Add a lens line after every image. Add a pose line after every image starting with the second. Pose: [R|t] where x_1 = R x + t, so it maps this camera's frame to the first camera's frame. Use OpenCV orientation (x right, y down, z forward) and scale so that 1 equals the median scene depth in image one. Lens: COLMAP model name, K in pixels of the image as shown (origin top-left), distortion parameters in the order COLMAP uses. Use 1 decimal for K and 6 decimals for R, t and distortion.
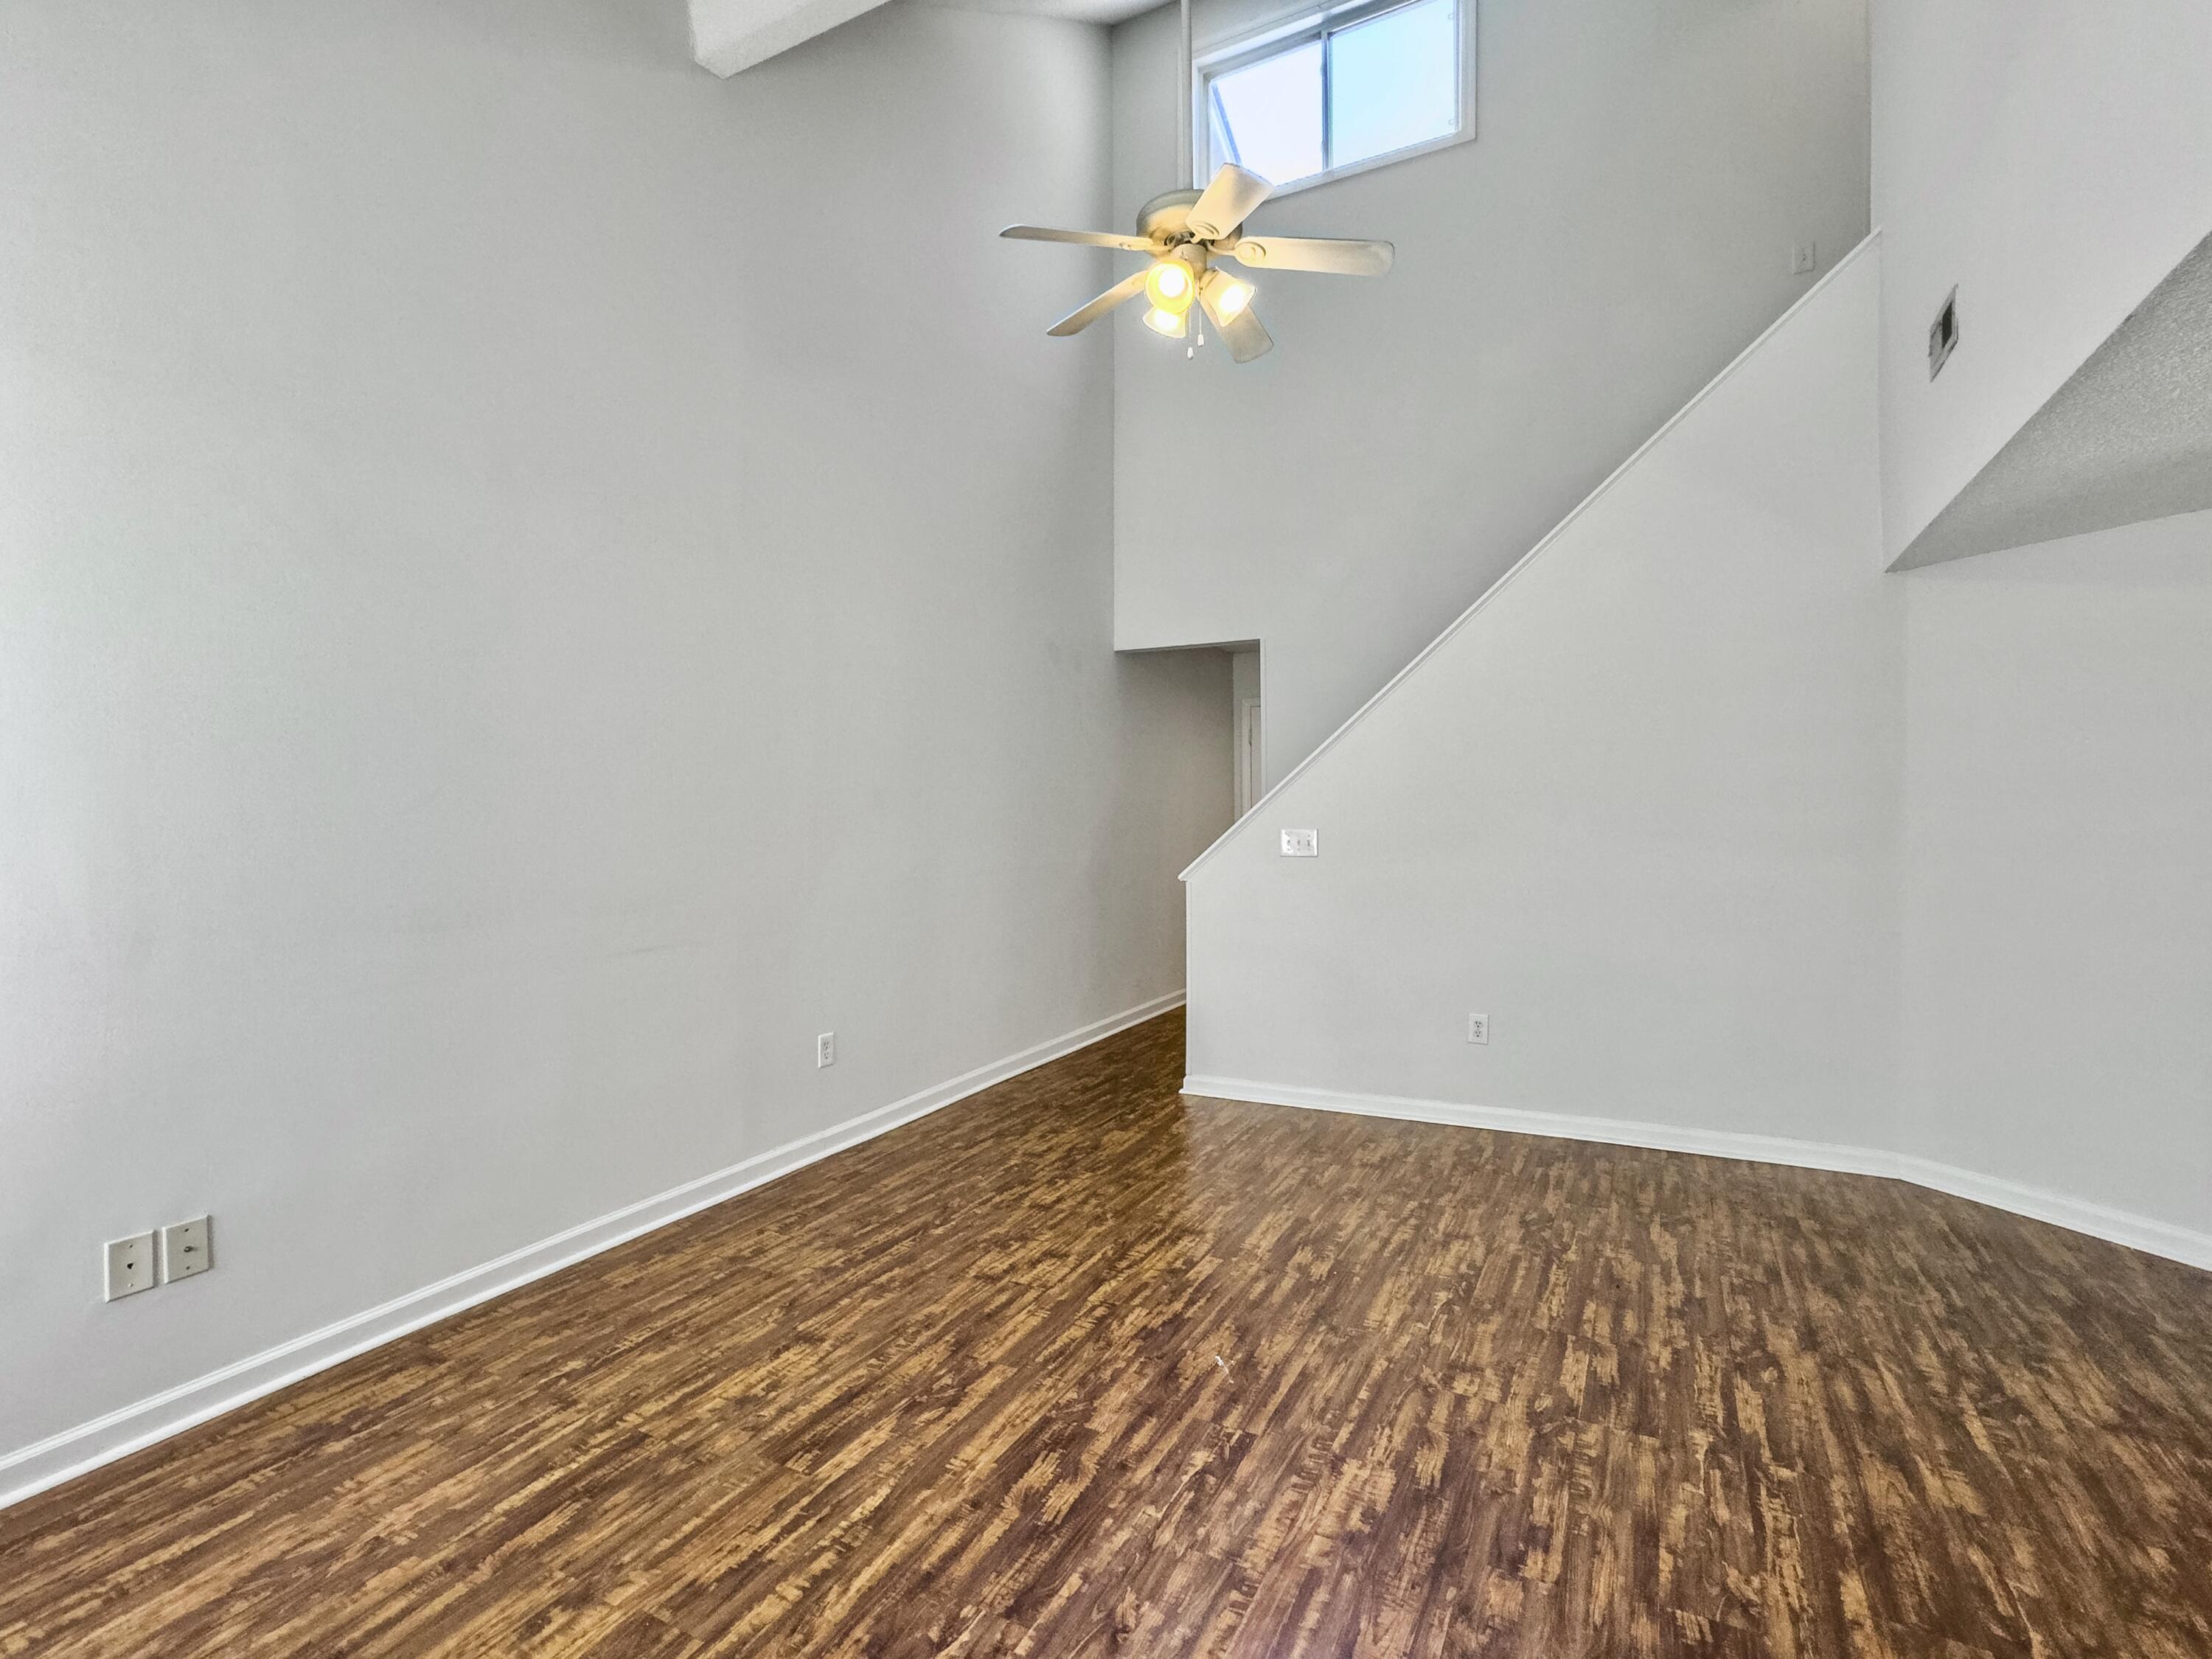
lens RADIAL K [[1061.6, 0, 1089.4], [0, 1061.6, 819.6], [0, 0, 1]] dist [-0.046868, 0.024100]
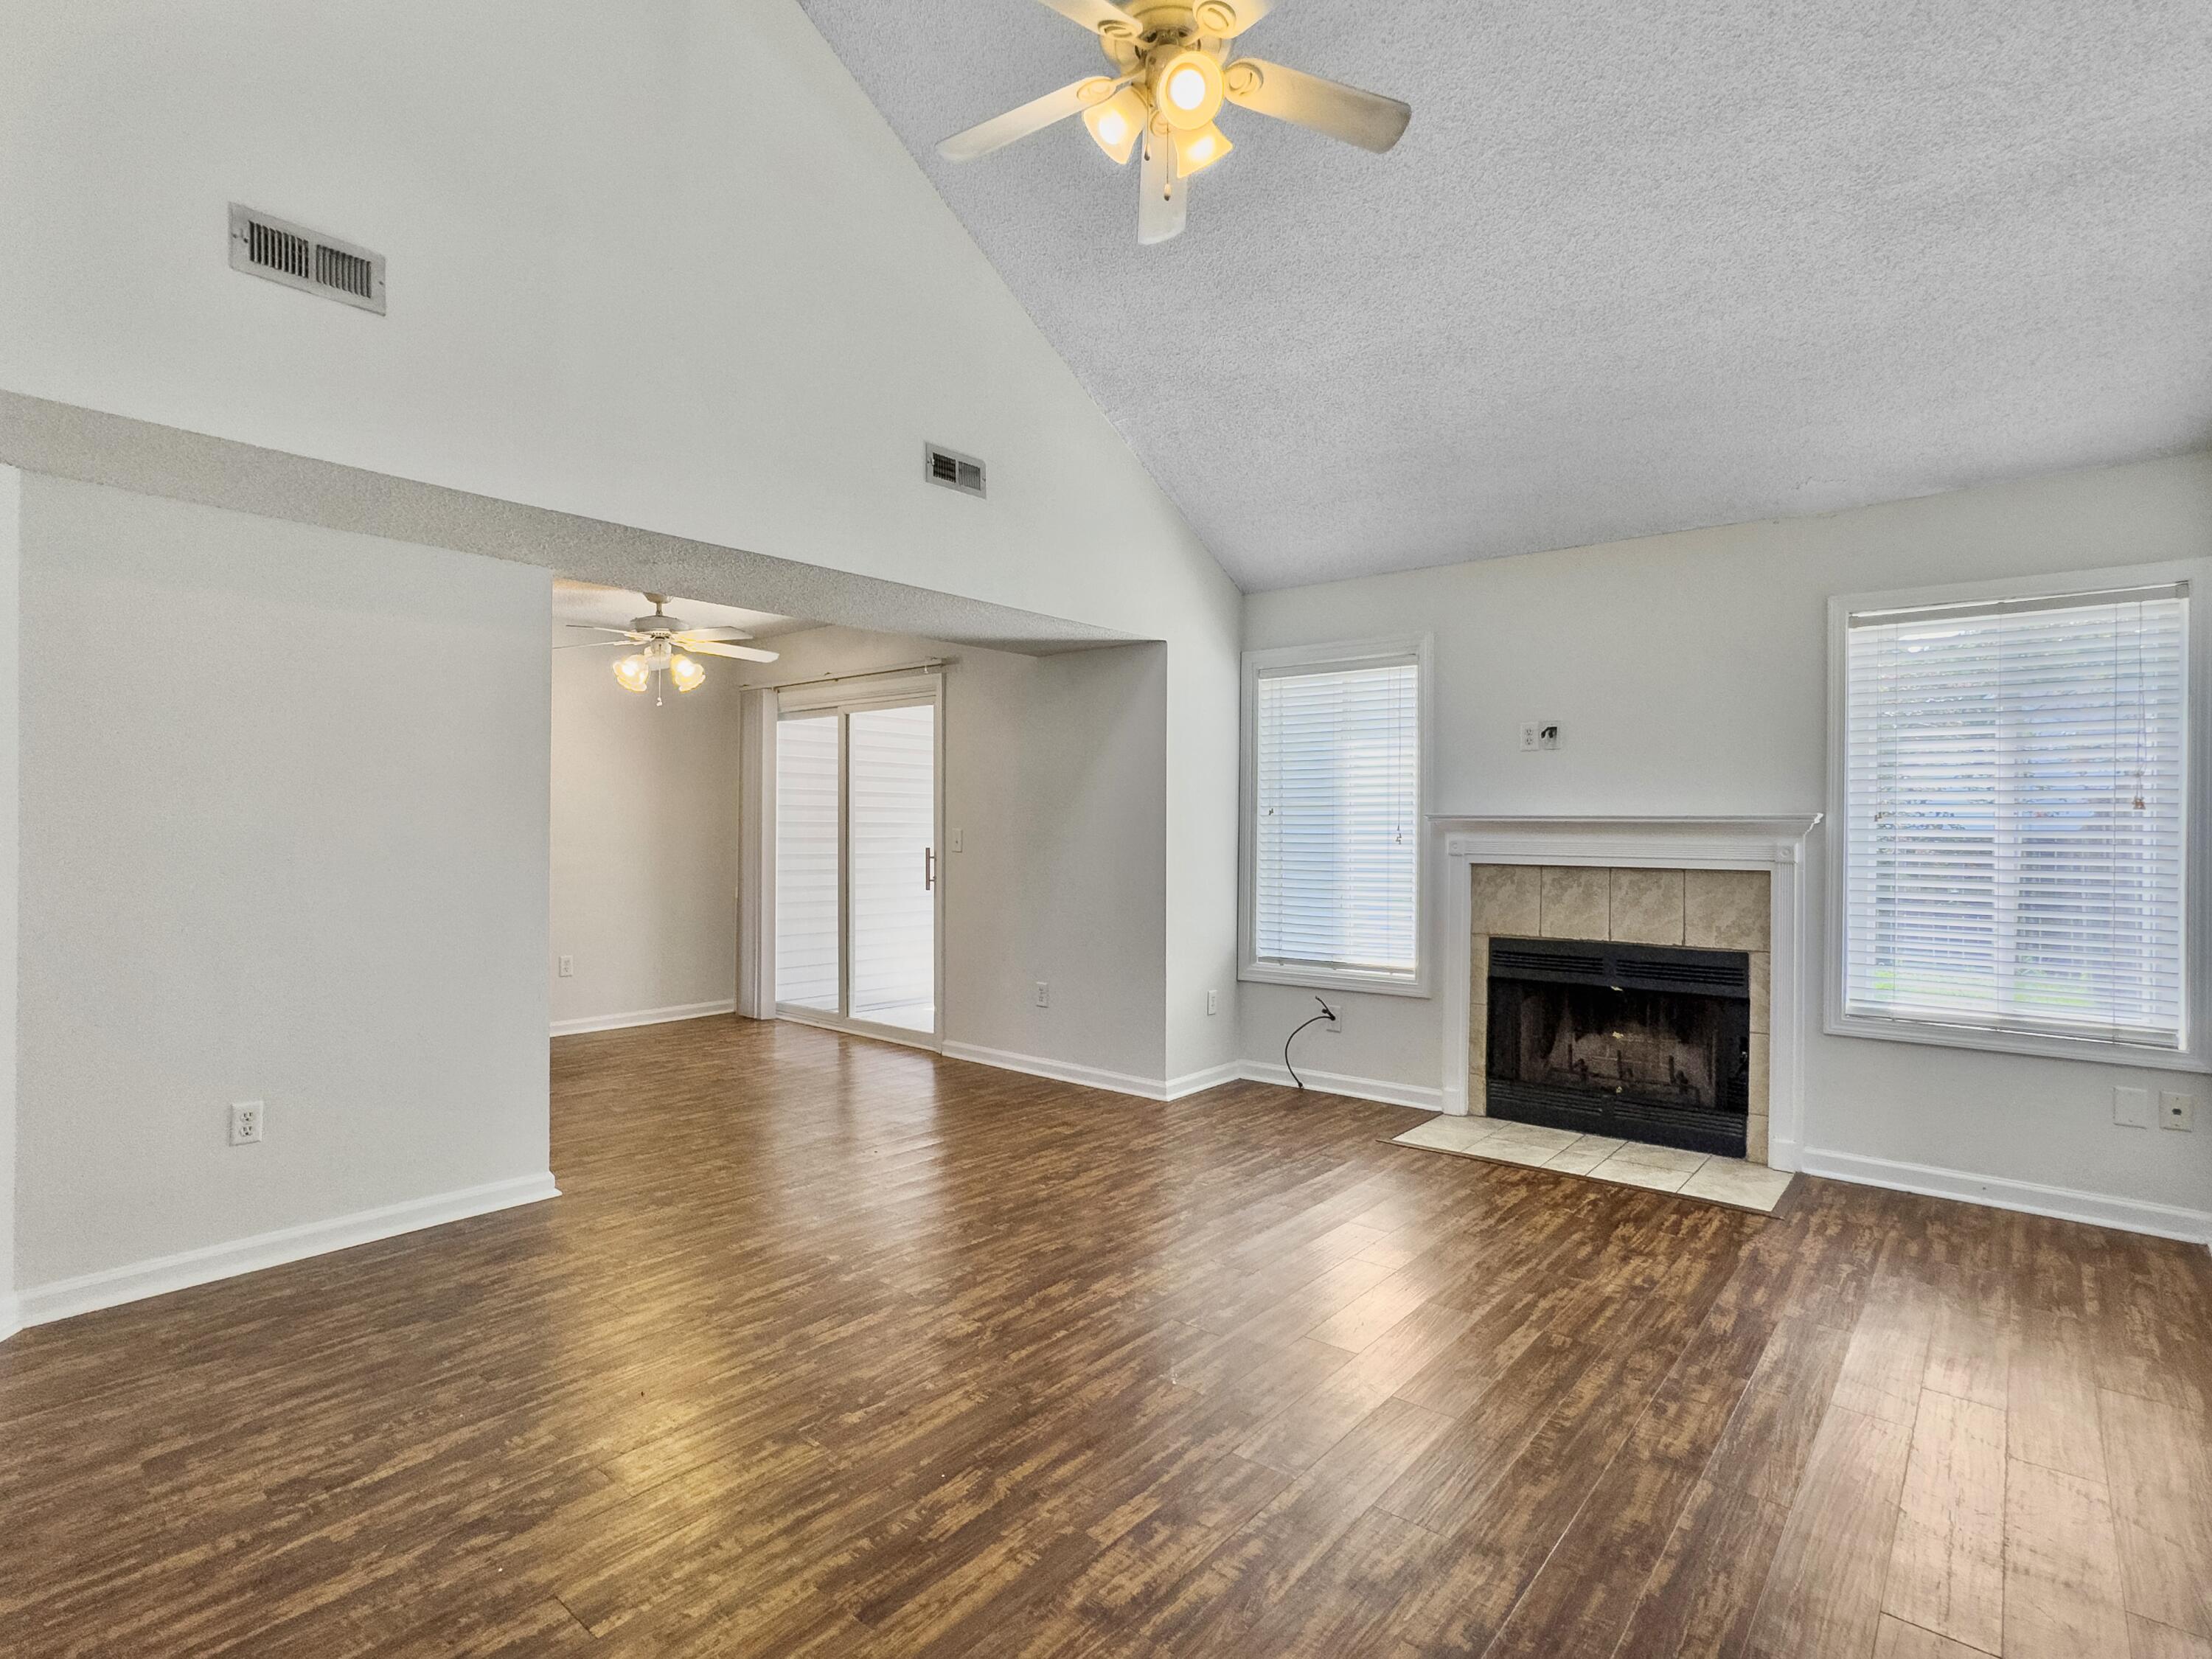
lens RADIAL K [[1127.1, 0, 1104.0], [0, 1127.1, 829.8], [0, 0, 1]] dist [-0.035299, 0.010303]
pose [[-0.981492, 0.008845, 0.191300, -0.010978], [0.010080, 0.999934, 0.005485, 0.015030], [-0.191239, 0.007312, -0.981516, 2.062645]]
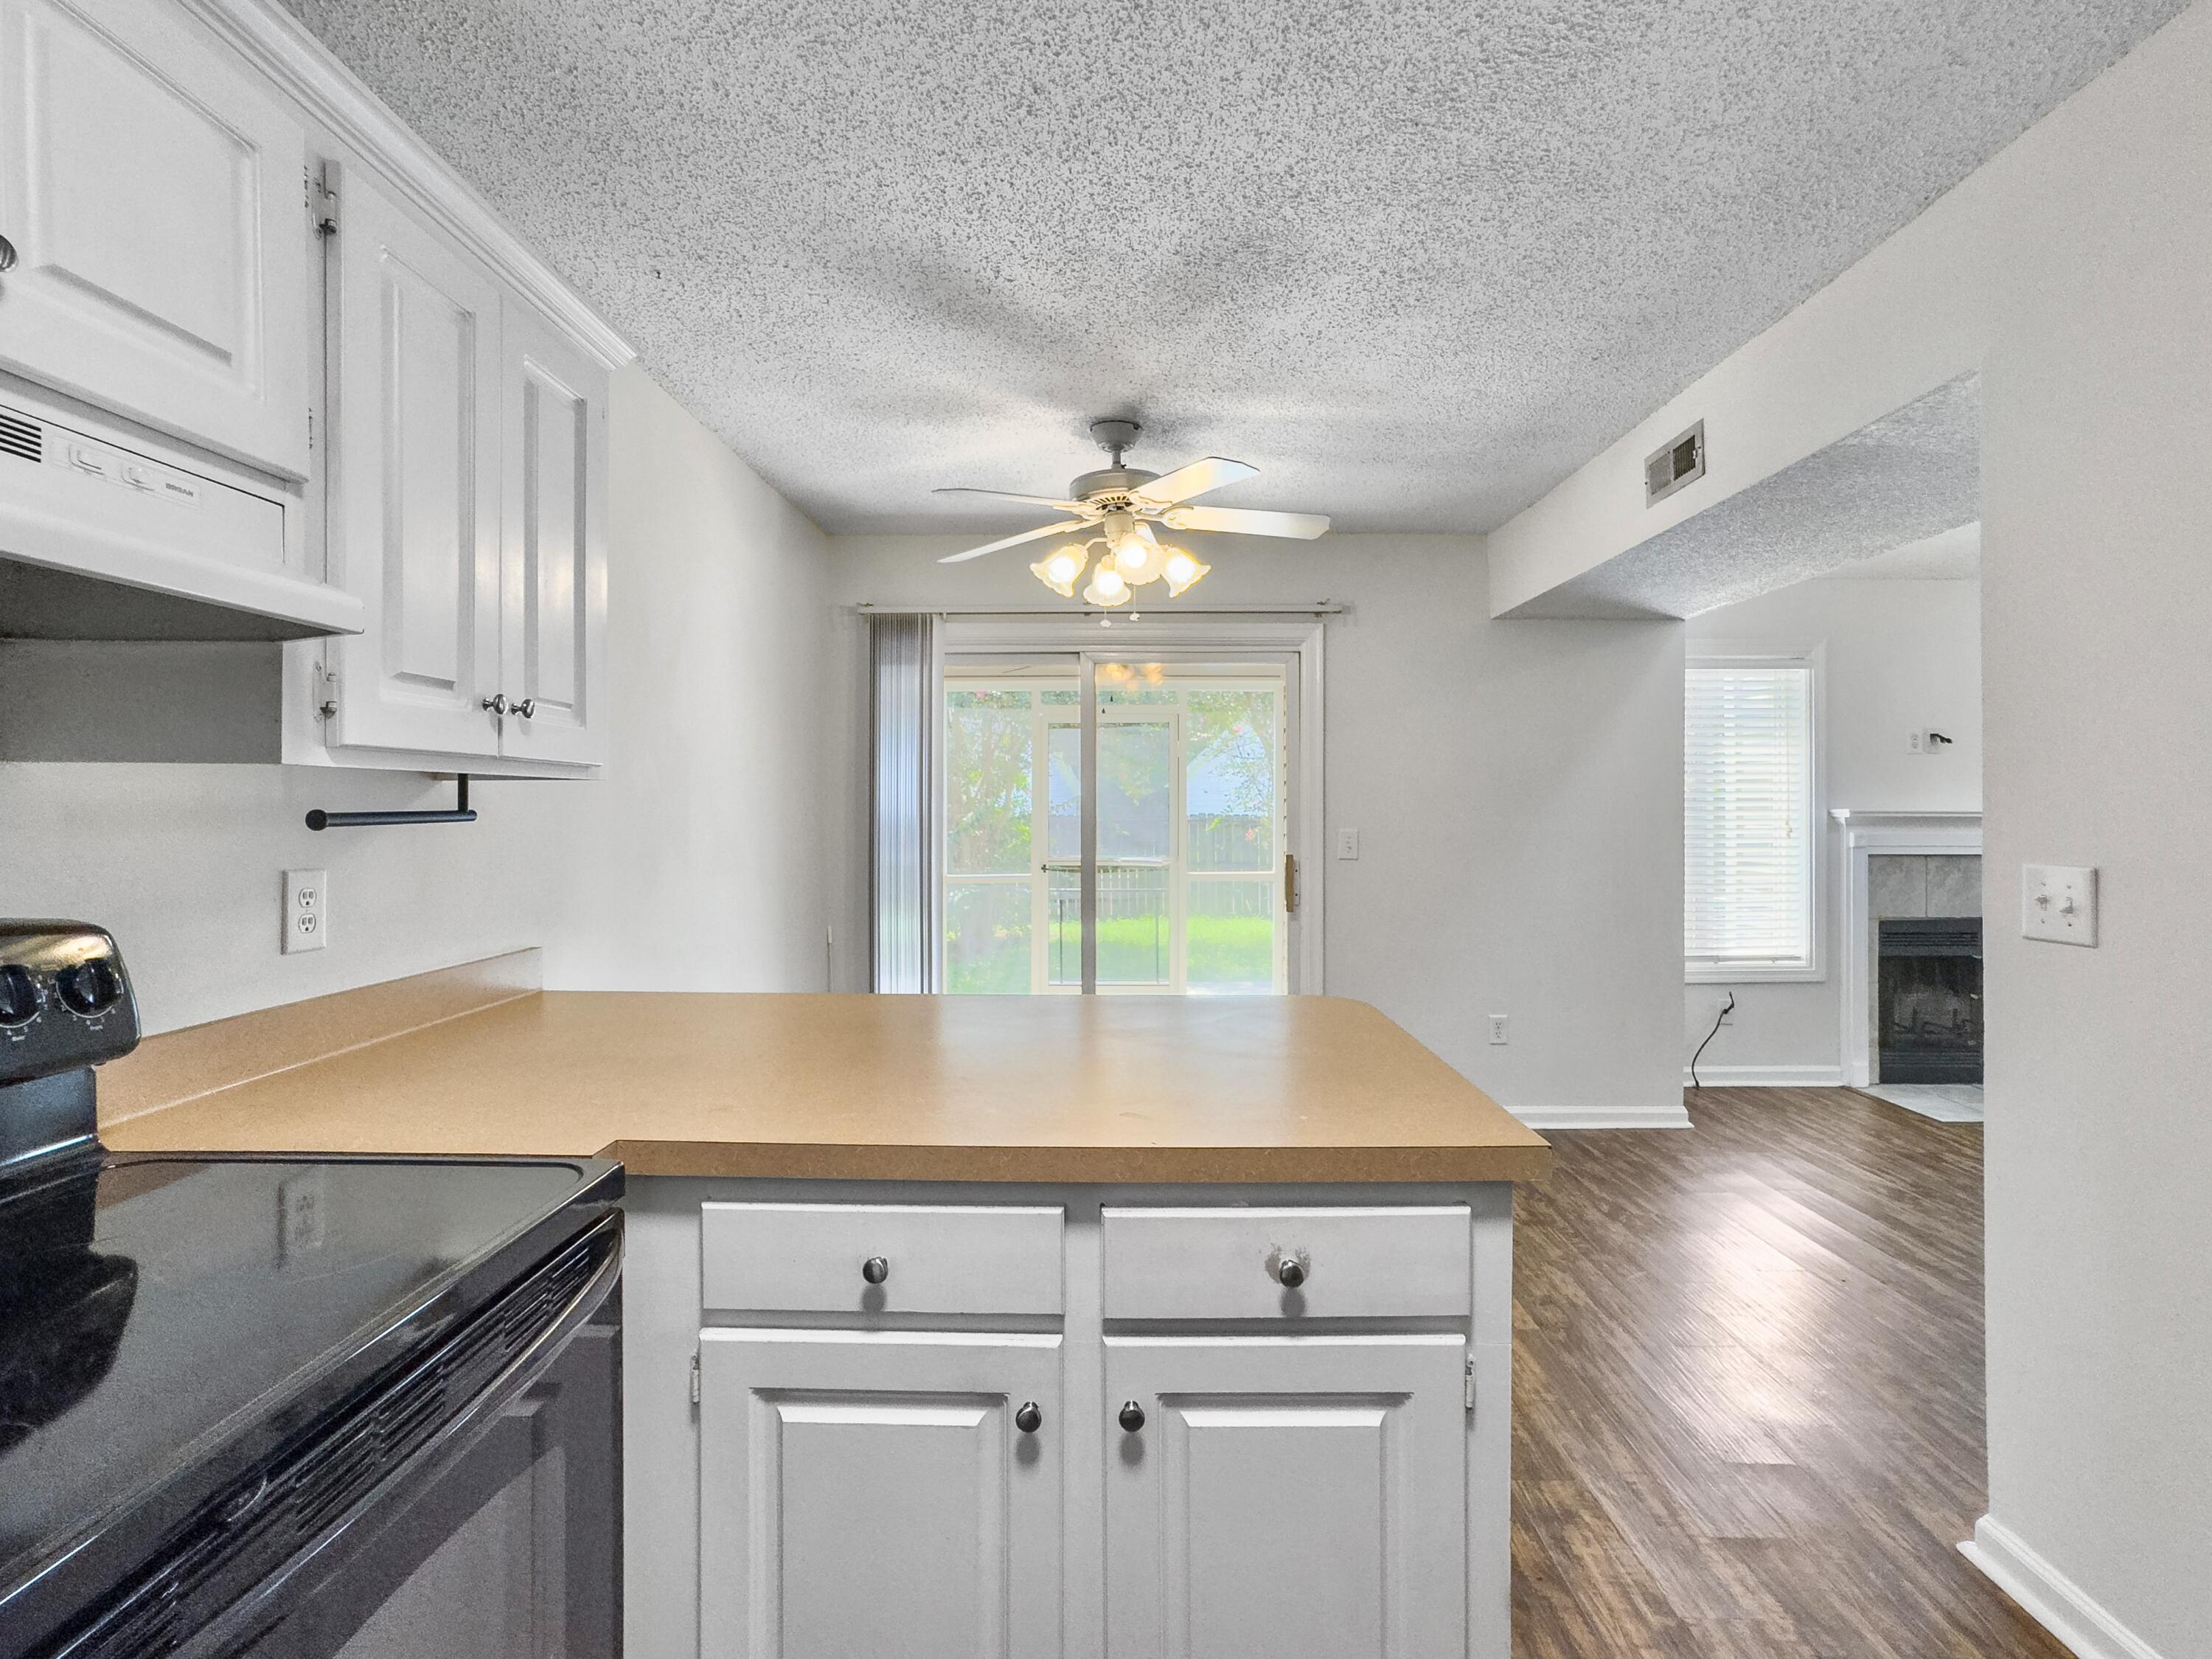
lens RADIAL K [[1034.8, 0, 1107.5], [0, 1034.8, 819.3], [0, 0, 1]] dist [-0.013473, 0.007961]
pose [[-0.885054, 0.020542, -0.465034, 1.966152], [0.010819, 0.999664, 0.023567, -0.038584], [0.465362, 0.015827, -0.884979, 1.047020]]
